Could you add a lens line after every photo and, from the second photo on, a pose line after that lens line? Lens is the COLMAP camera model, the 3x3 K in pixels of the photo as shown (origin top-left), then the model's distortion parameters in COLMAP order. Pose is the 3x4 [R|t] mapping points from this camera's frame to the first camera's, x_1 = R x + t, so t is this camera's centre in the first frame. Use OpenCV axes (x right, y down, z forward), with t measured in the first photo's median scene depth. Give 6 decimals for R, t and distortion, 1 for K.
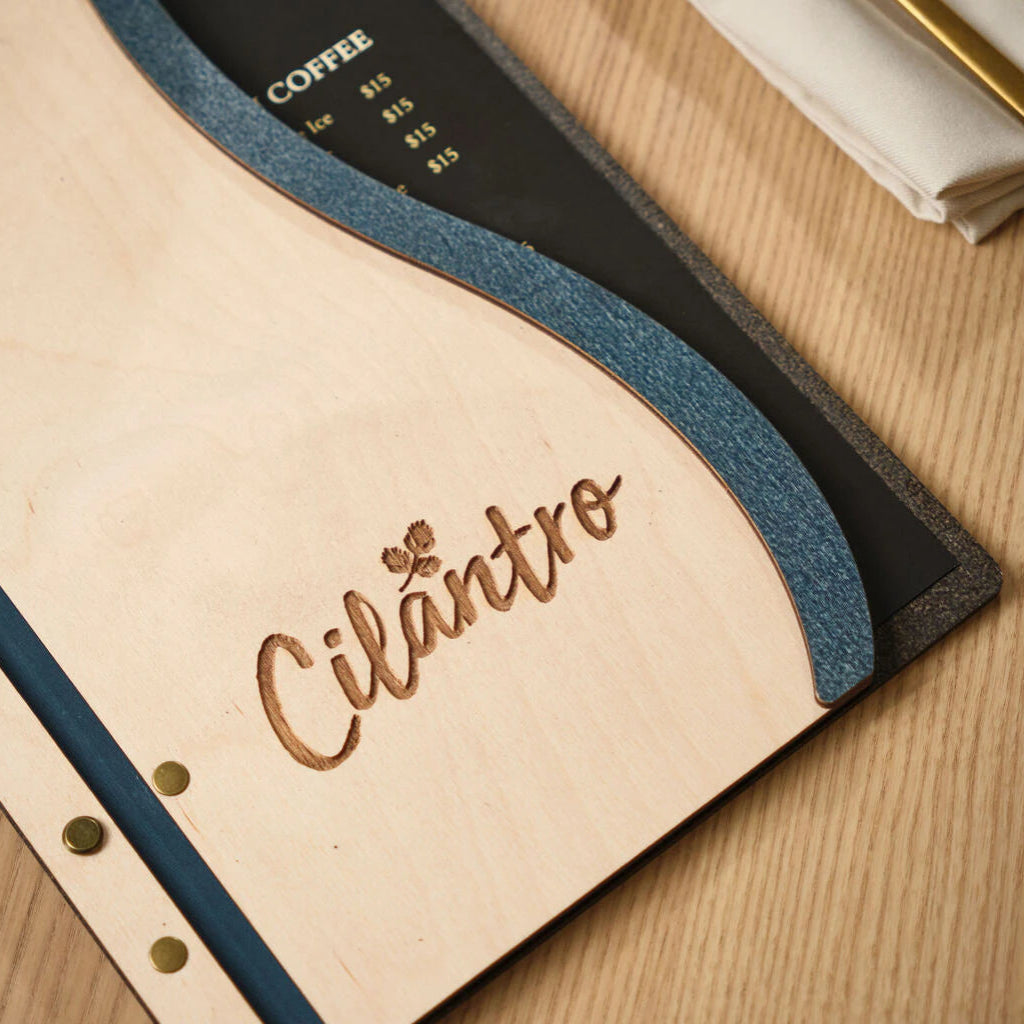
lens RADIAL K [[2619.7, 0, 513.0], [0, 2619.7, 512.3], [0, 0, 1]] dist [-0.034871, 0.540683]
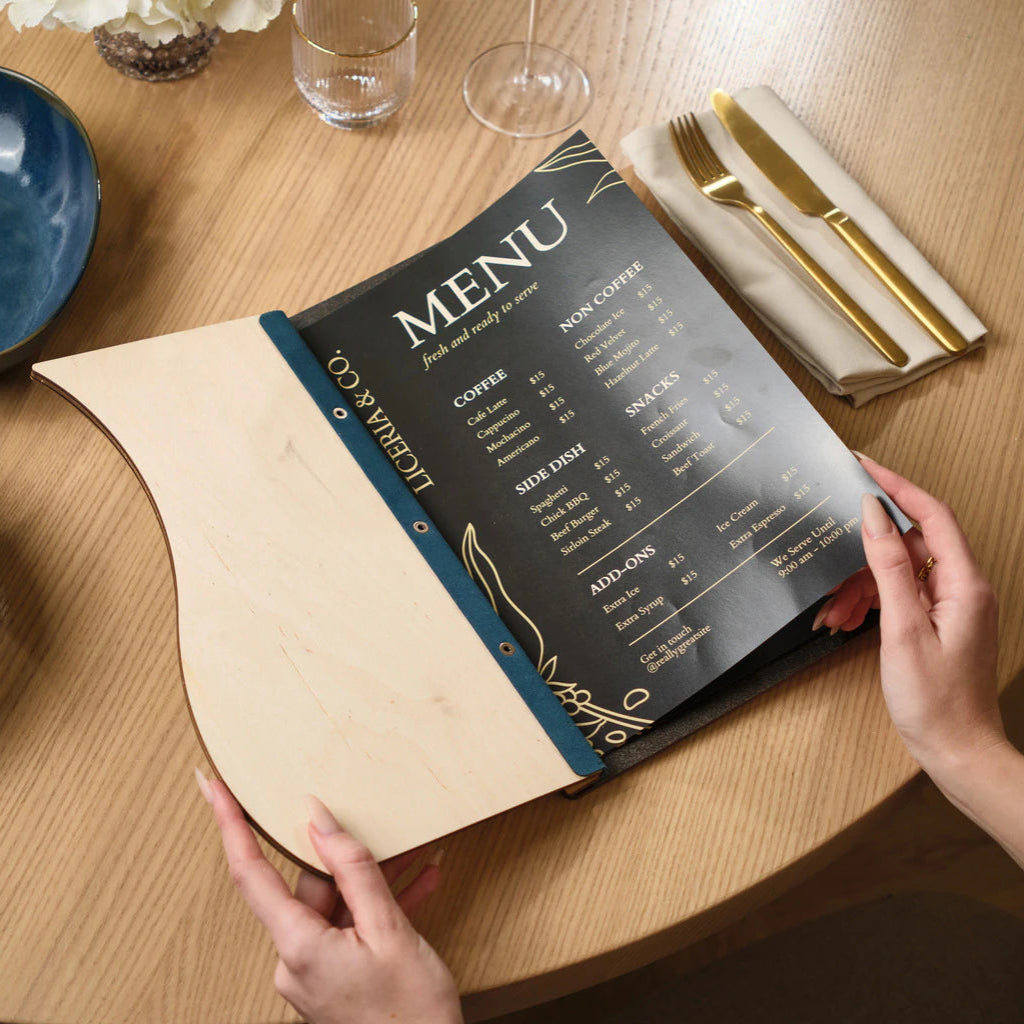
lens RADIAL K [[3296.2, 0, 511.8], [0, 3296.2, 511.5], [0, 0, 1]] dist [0.080013, -1.034448]
pose [[0.994990, 0.095957, 0.028046, -0.187898], [-0.089965, 0.981779, -0.167379, 0.503804], [-0.043596, 0.164018, 0.985494, -1.792618]]
